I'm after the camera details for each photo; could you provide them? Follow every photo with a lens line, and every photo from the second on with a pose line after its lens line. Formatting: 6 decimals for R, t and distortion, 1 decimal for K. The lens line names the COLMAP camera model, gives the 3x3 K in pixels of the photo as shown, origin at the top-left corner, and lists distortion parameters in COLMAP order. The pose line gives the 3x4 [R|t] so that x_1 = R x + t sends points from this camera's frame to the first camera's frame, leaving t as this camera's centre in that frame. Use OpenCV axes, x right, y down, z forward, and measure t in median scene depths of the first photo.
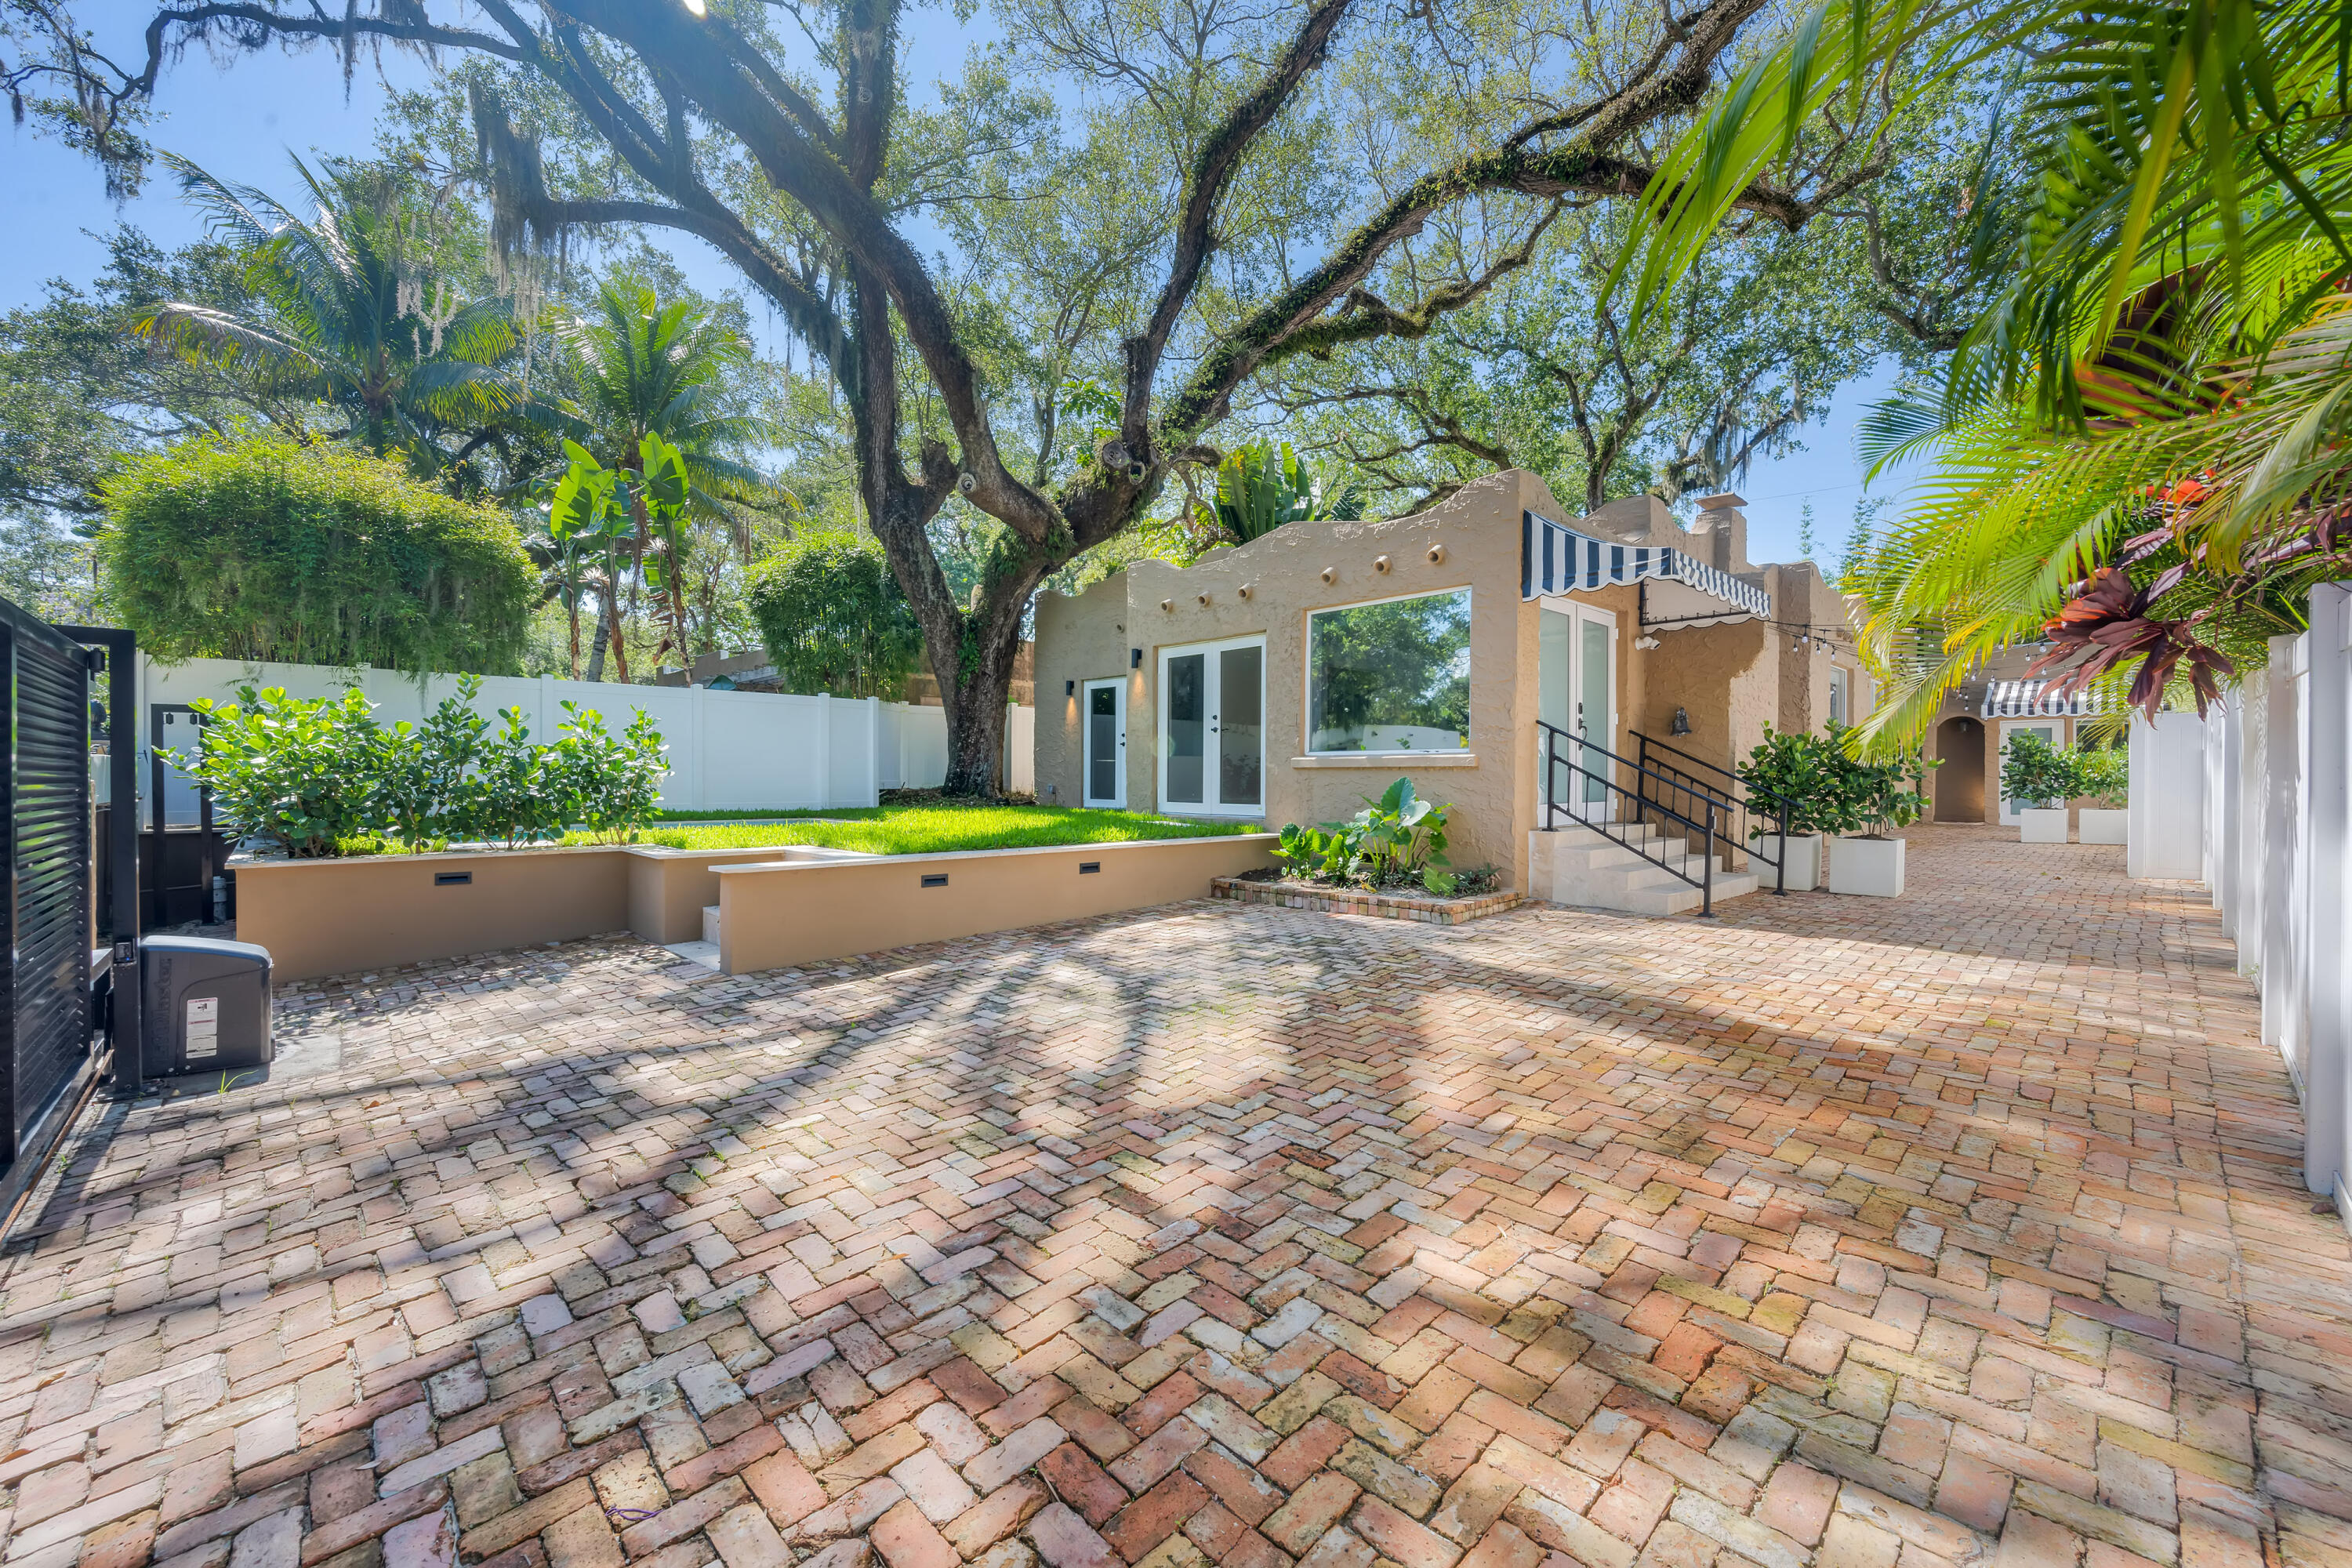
lens RADIAL K [[939.6, 0, 1186.7], [0, 939.6, 778.4], [0, 0, 1]] dist [-0.002363, -0.000062]
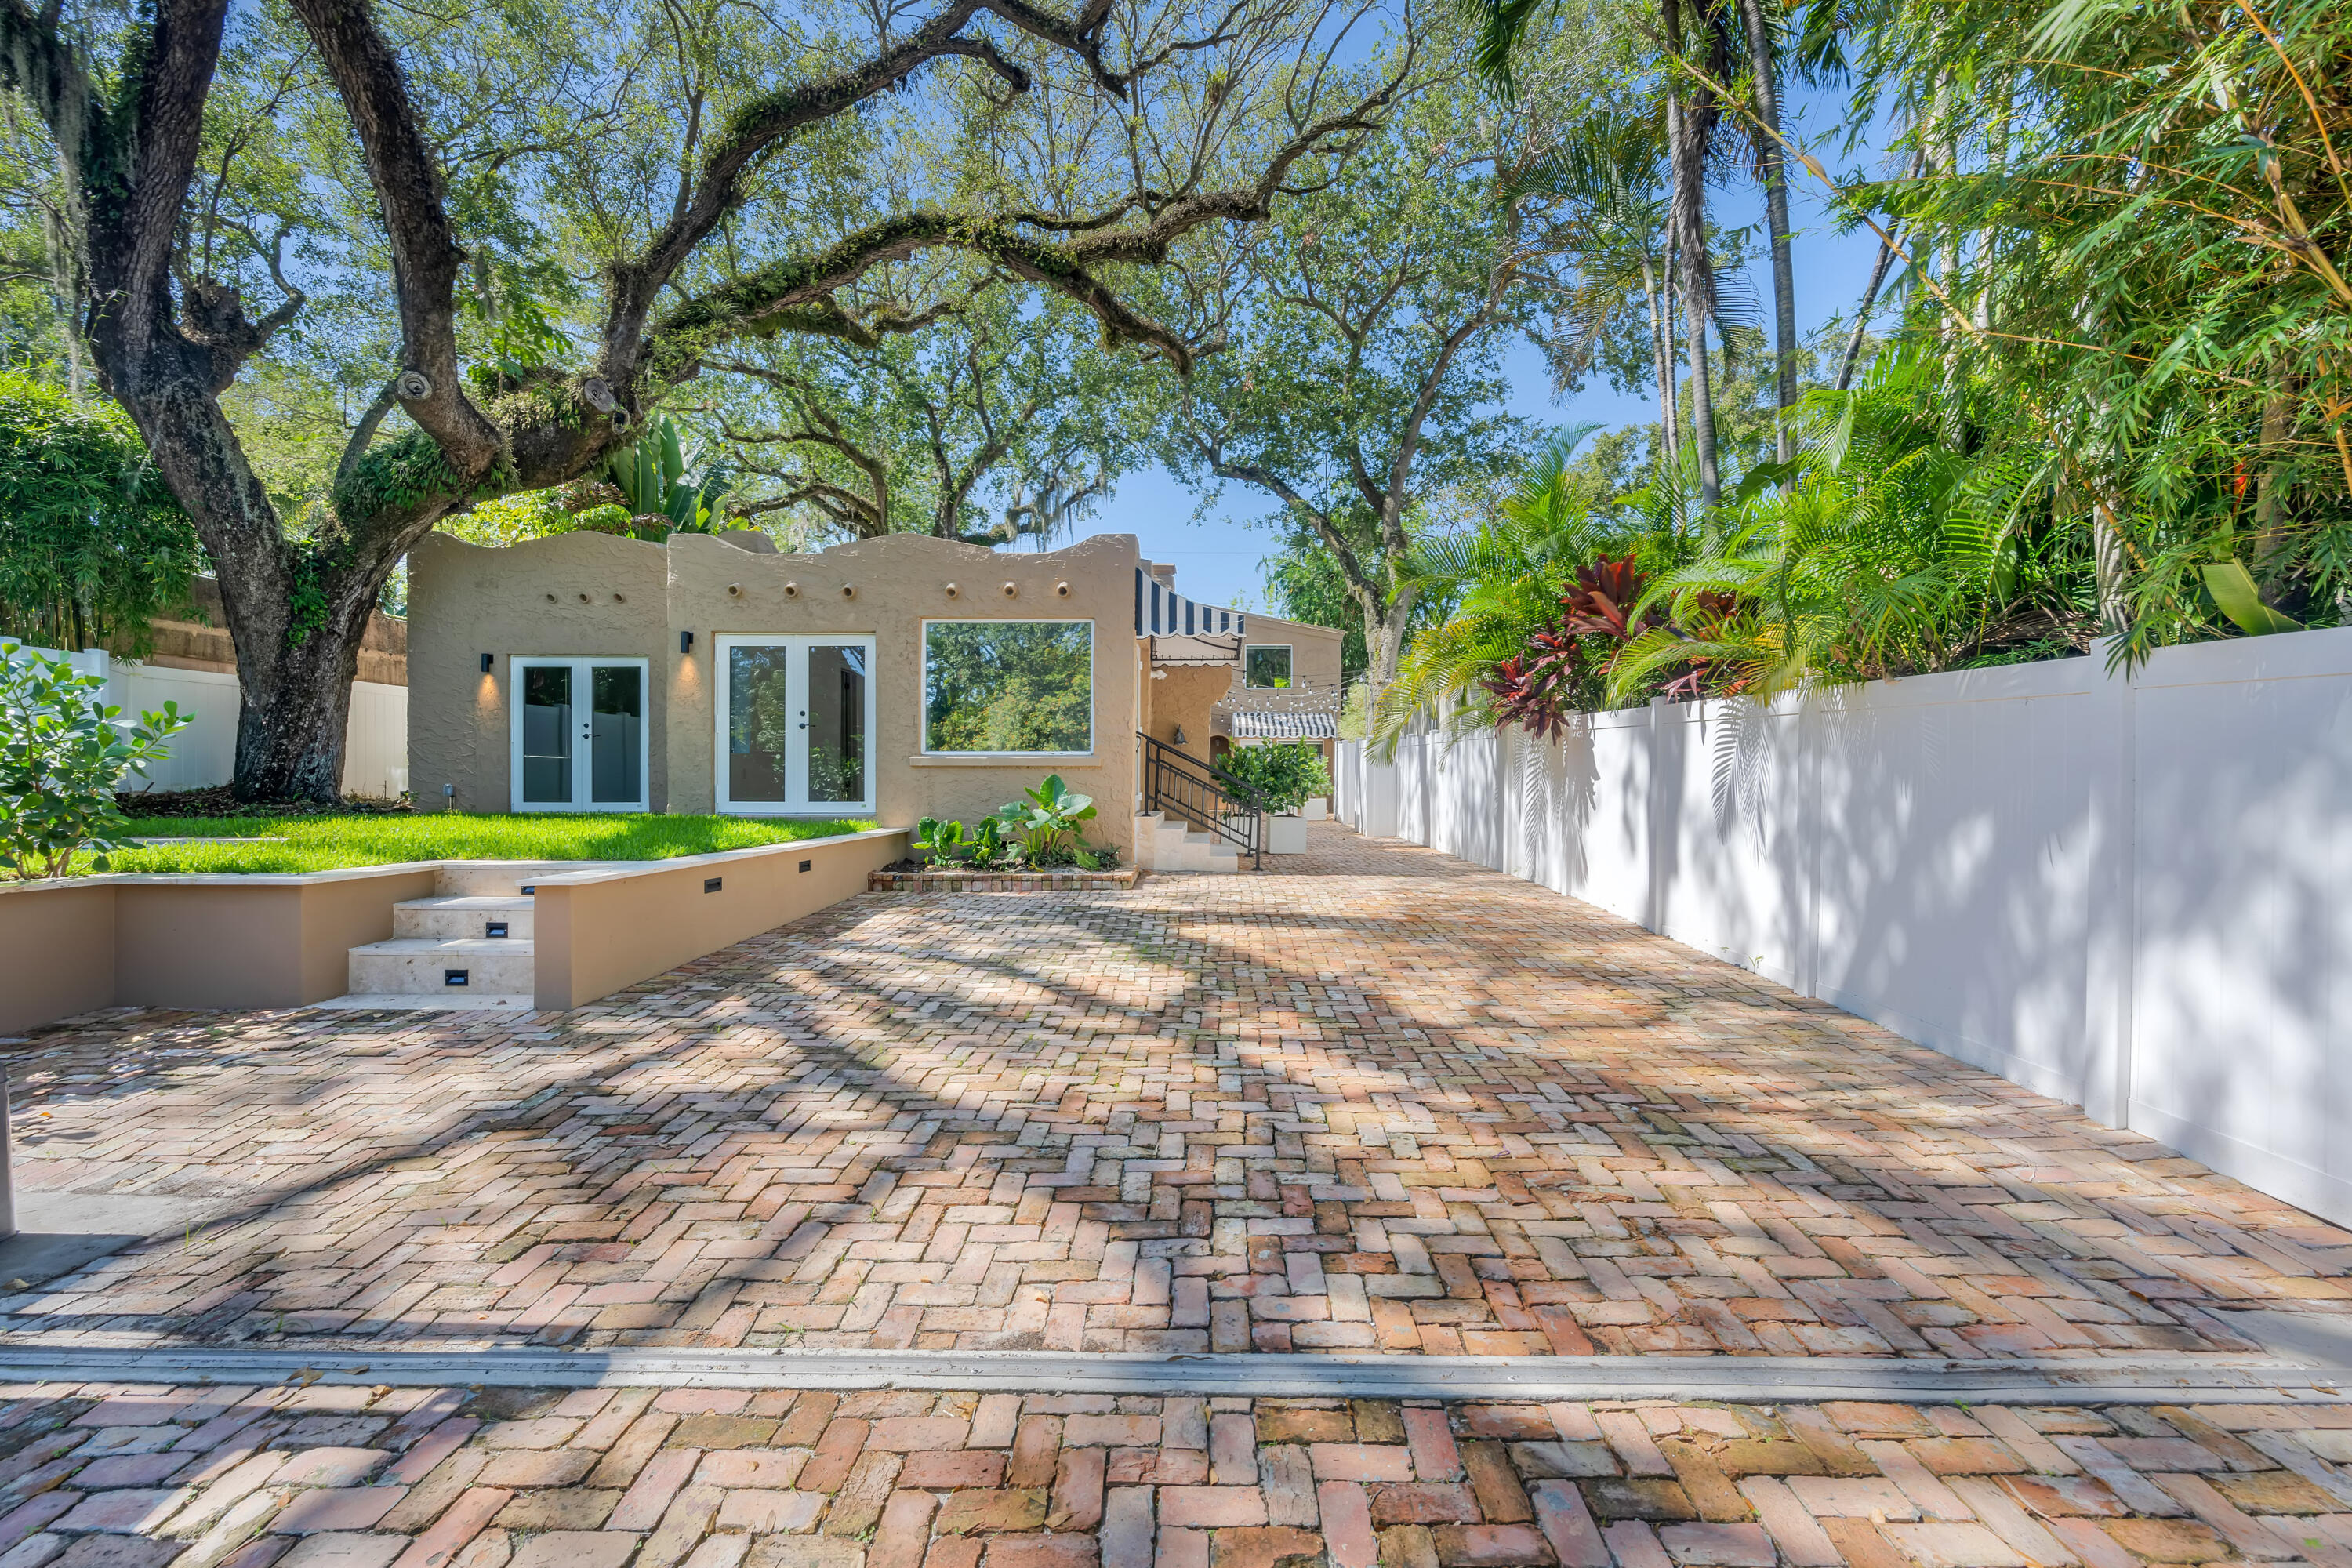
lens RADIAL K [[967.5, 0, 1176.0], [0, 967.5, 784.0], [0, 0, 1]] dist [0.002189, -0.000082]
pose [[0.713210, -0.001738, 0.700949, -0.309778], [0.000005, 0.999997, 0.002474, 0.004578], [-0.700951, -0.001761, 0.713207, 0.008793]]
